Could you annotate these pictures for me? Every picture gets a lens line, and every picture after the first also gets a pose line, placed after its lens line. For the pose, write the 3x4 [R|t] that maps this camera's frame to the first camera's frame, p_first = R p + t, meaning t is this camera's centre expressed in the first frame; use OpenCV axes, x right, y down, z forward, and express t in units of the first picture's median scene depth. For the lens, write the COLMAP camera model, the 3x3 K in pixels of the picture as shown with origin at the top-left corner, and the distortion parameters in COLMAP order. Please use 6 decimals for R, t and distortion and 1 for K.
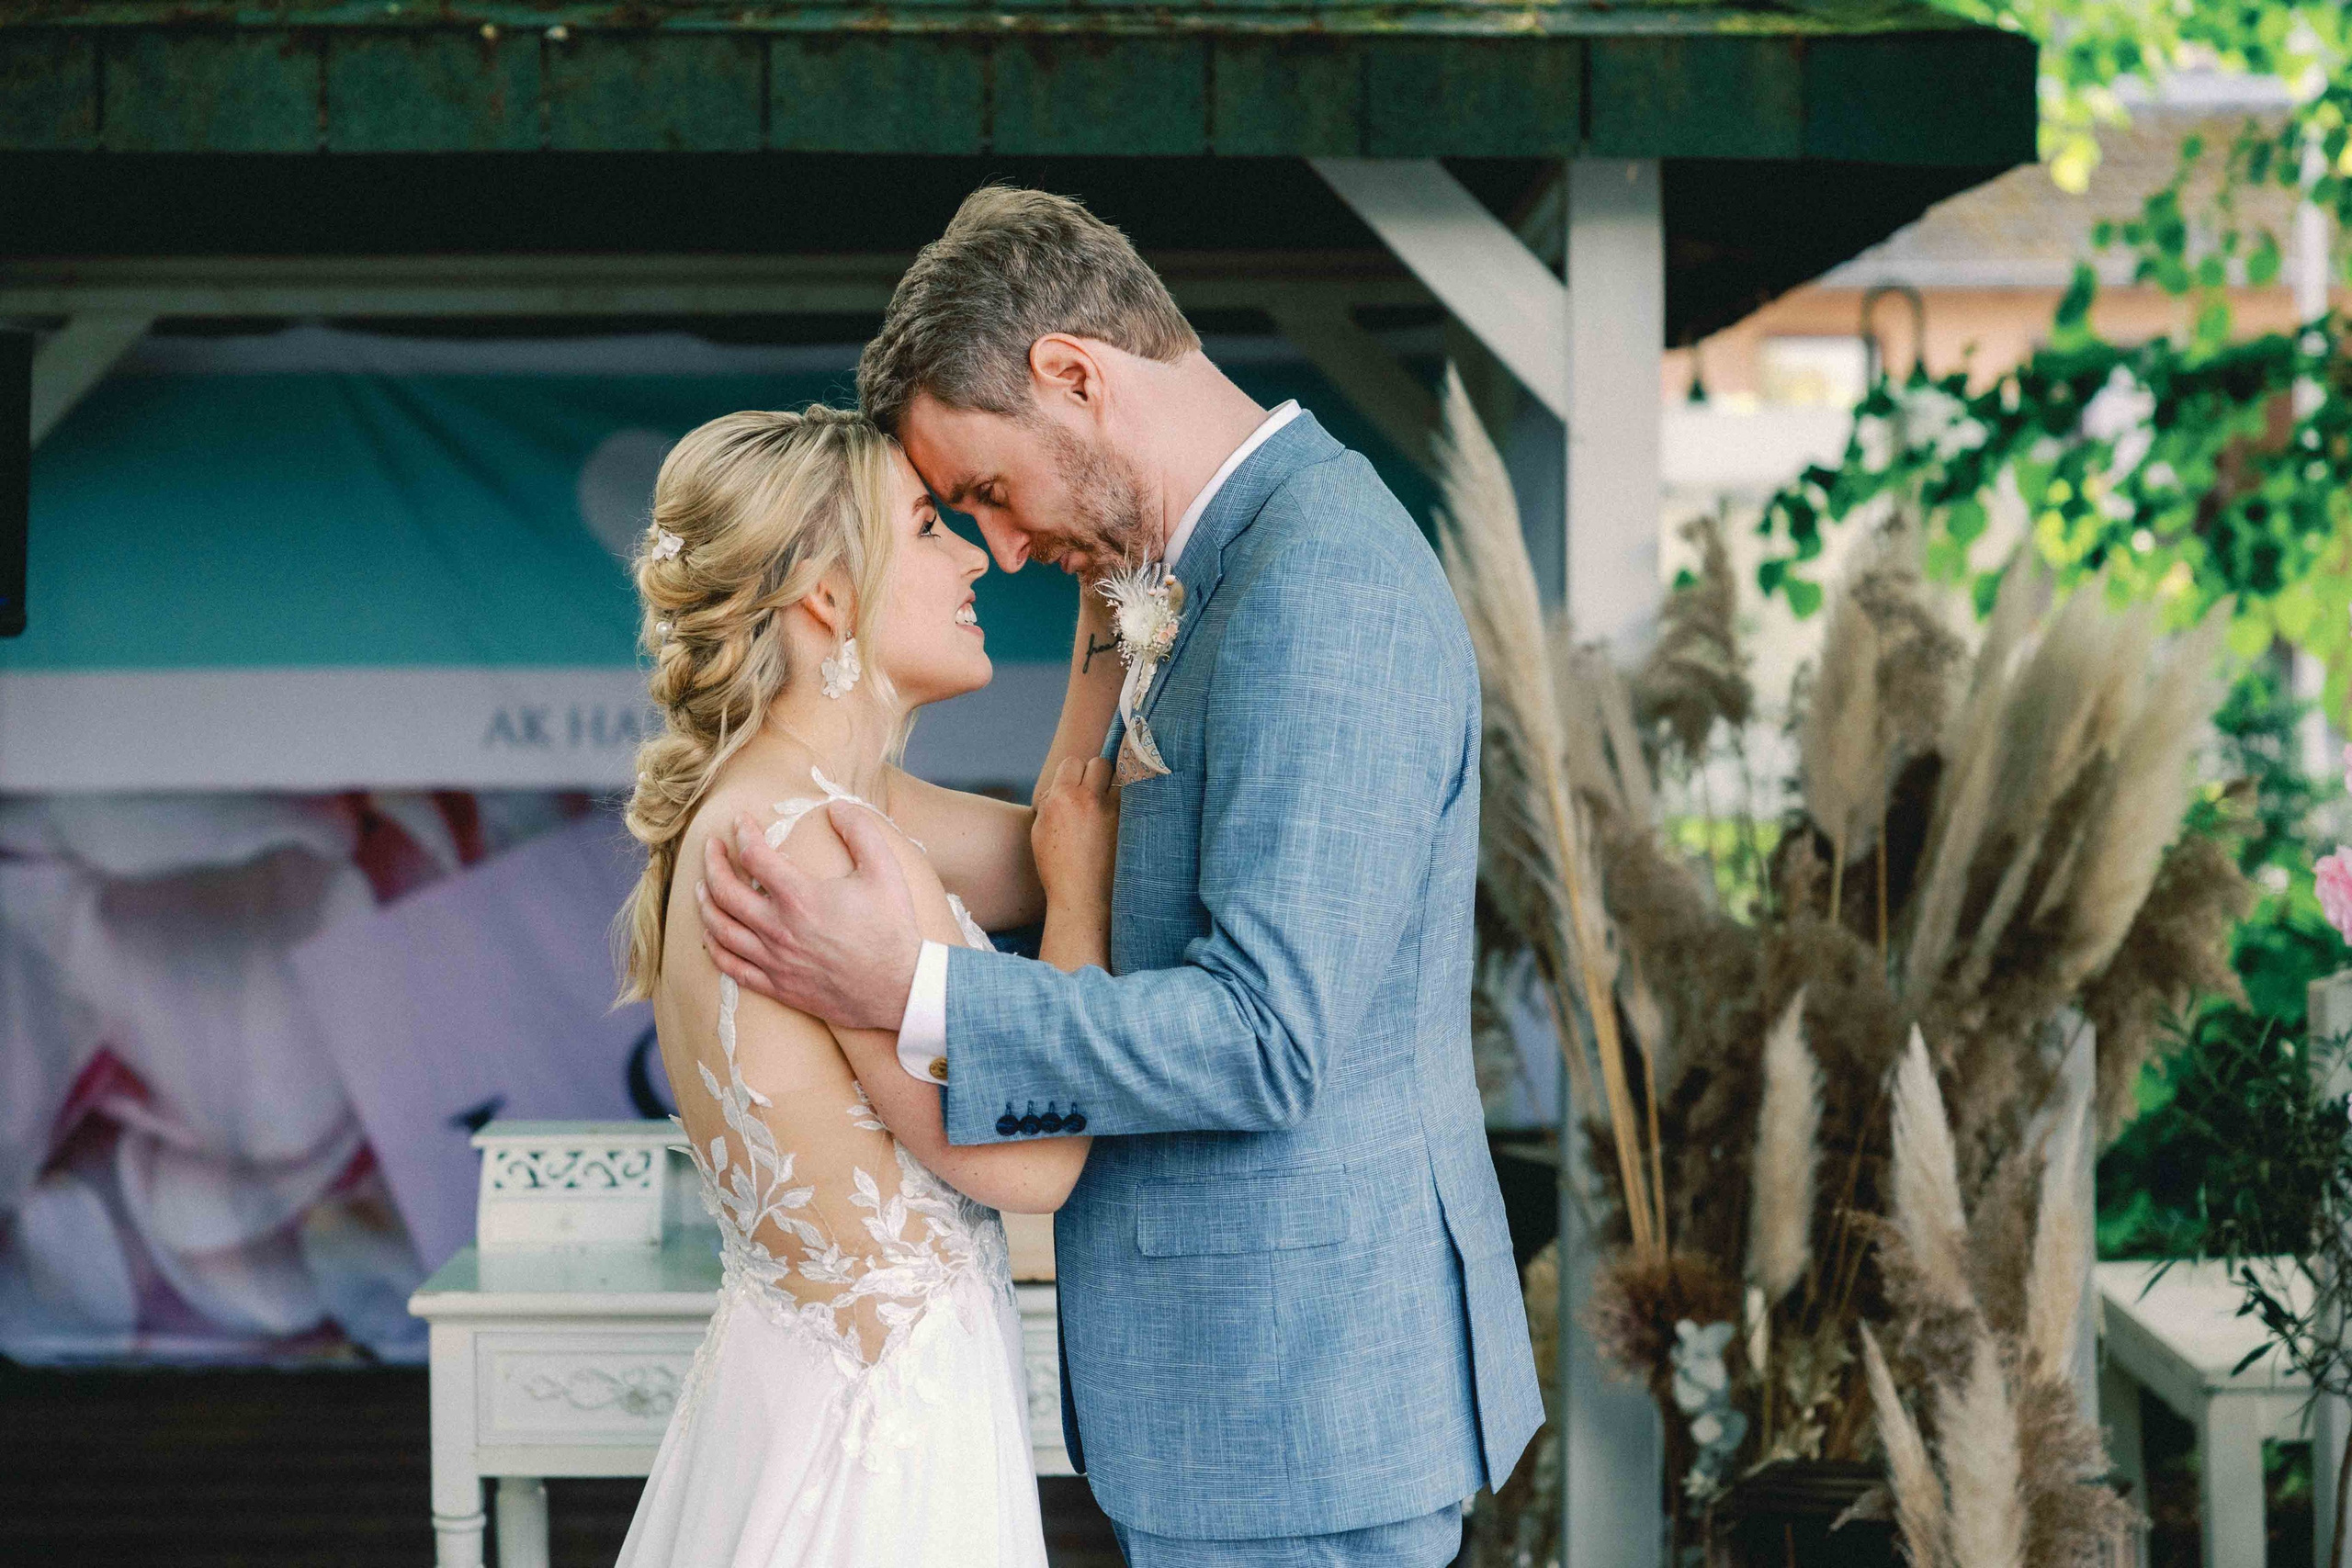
lens RADIAL K [[4922.5, 0, 1176.0], [0, 4922.5, 784.0], [0, 0, 1]] dist [-0.008289, -0.227064]
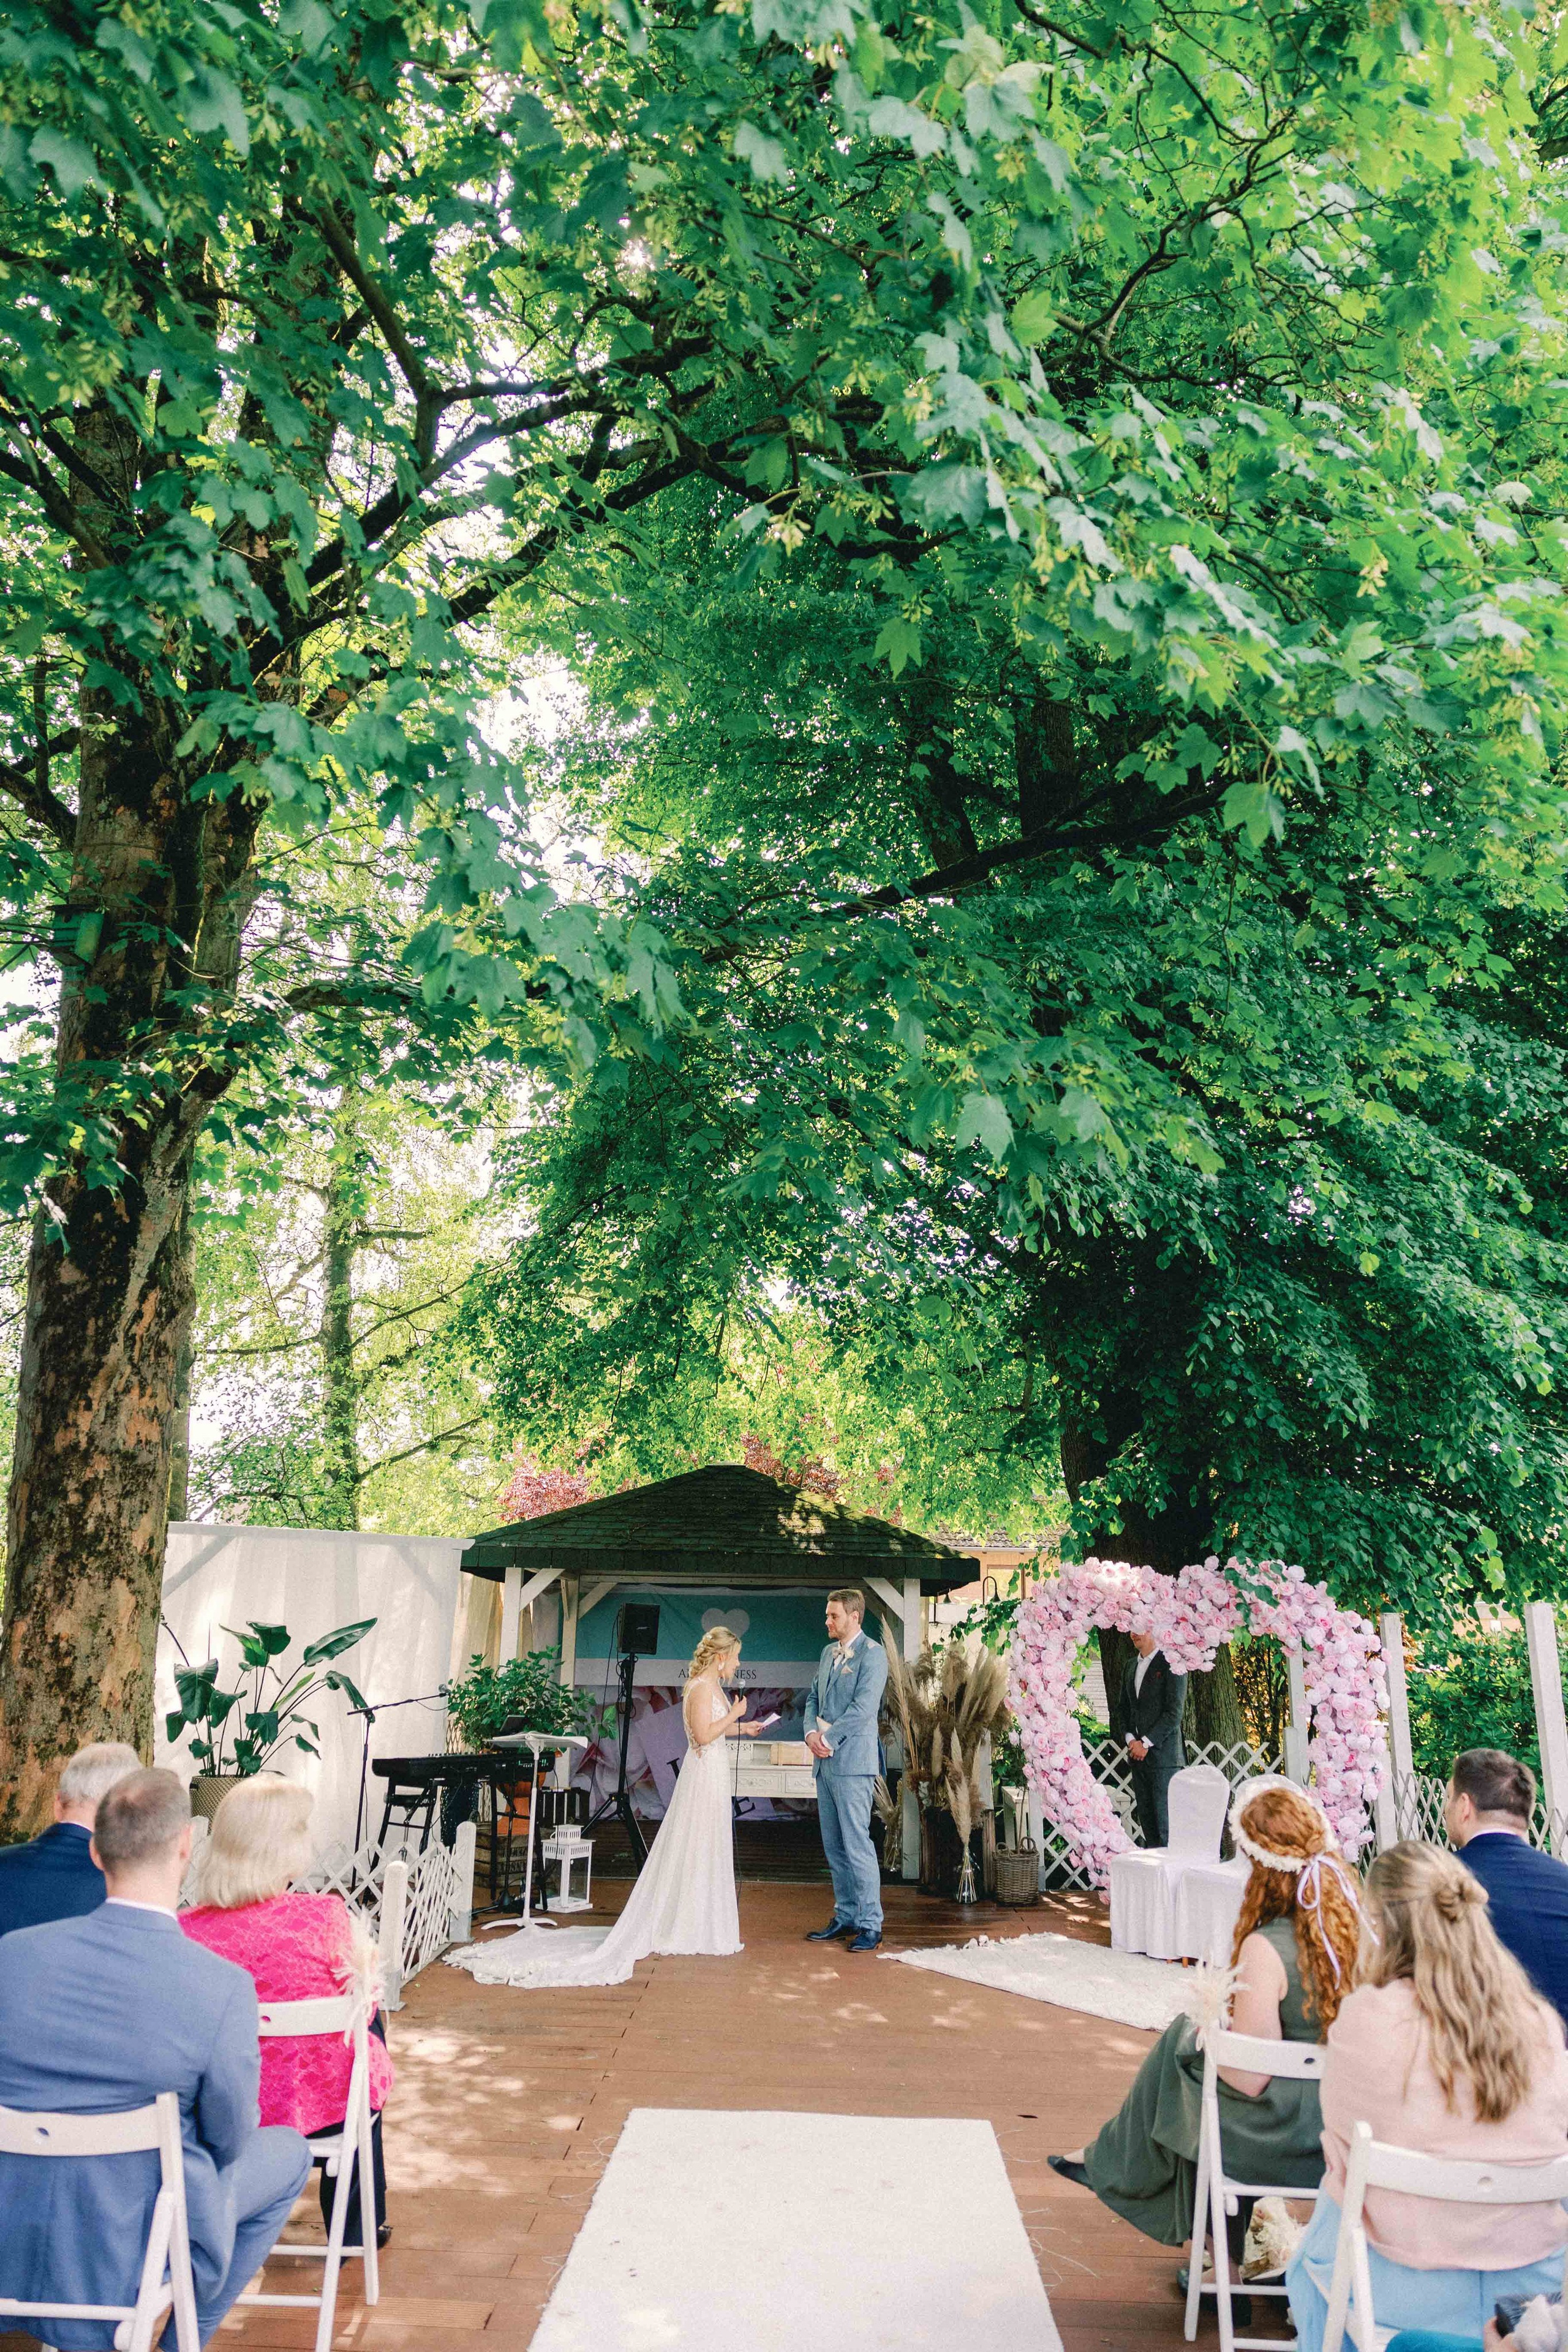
lens RADIAL K [[1611.2, 0, 784.0], [0, 1611.2, 1176.0], [0, 0, 1]] dist [0.008074, 0.001897]
pose [[0.999617, 0.019119, -0.020014, -0.035883], [-0.024381, 0.950503, -0.309757, 0.021089], [0.013101, 0.310127, 0.950605, -1.051059]]
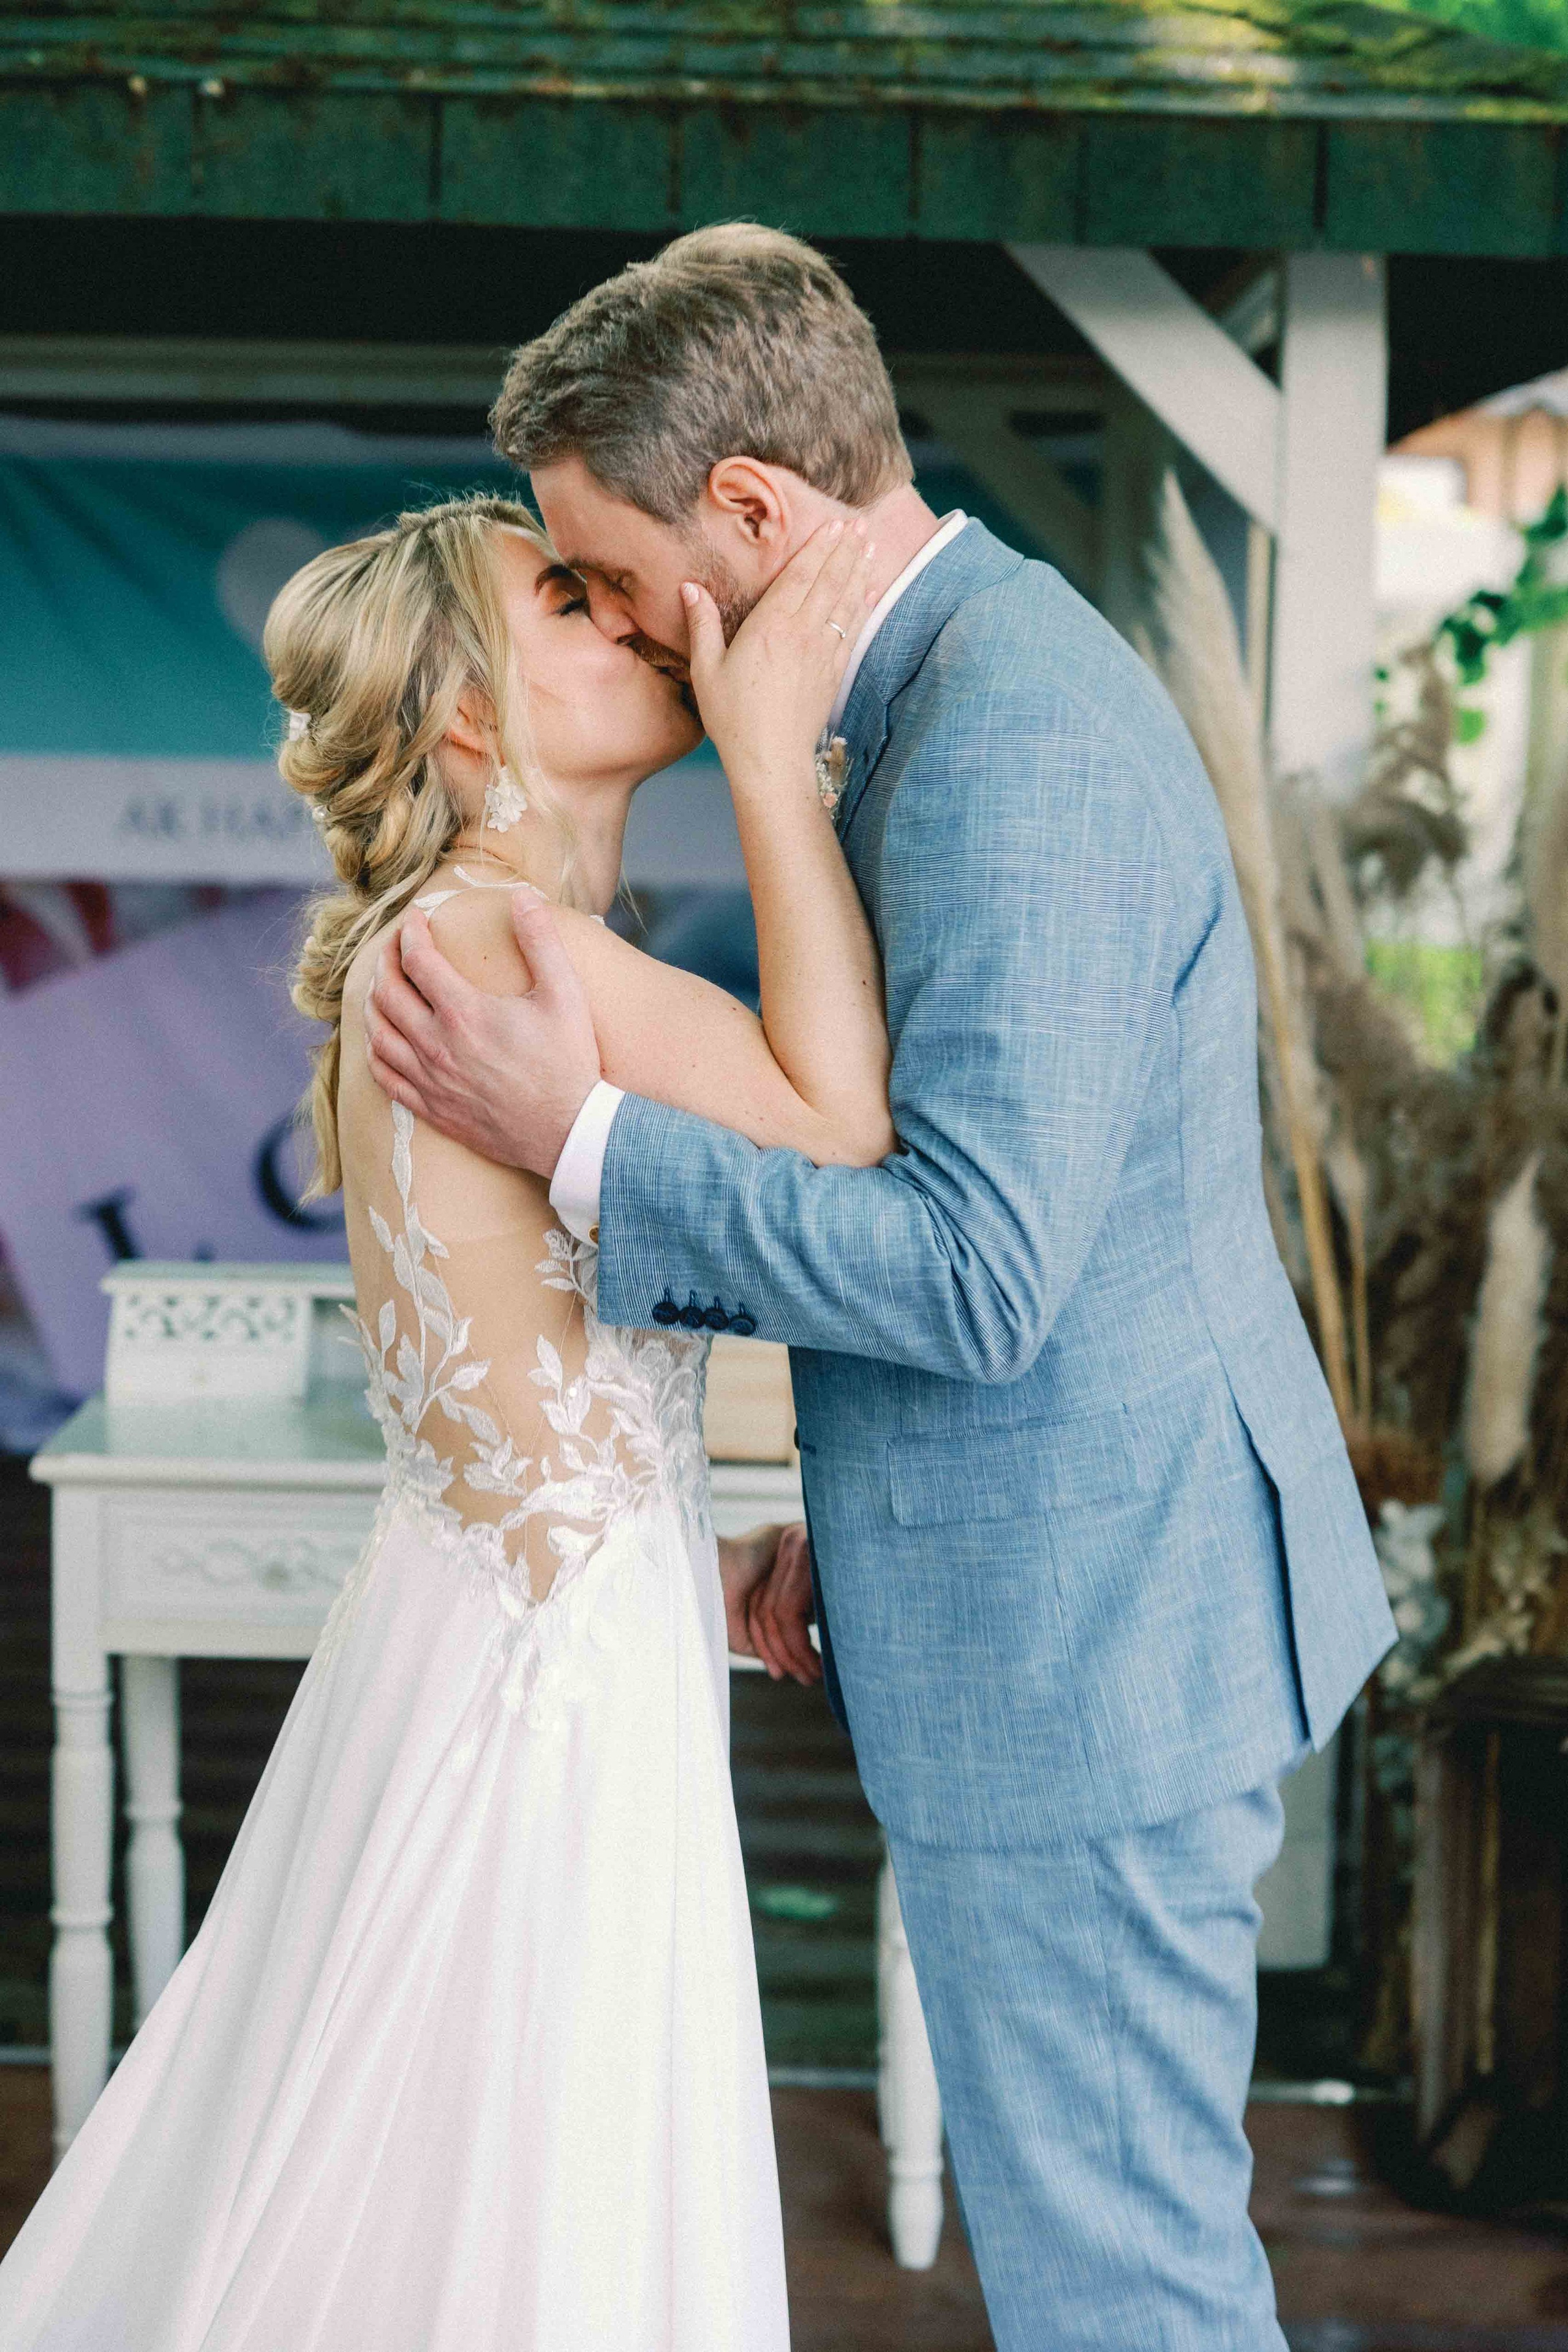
lens RADIAL K [[4583.3, 0, 784.0], [0, 4583.3, 1176.0], [0, 0, 1]] dist [0.106689, -1.590872]
pose [[0.999700, 0.023729, 0.006092, -0.018644], [-0.024081, 0.997521, 0.066116, -0.008076], [-0.004508, -0.066243, 0.997793, 0.126077]]
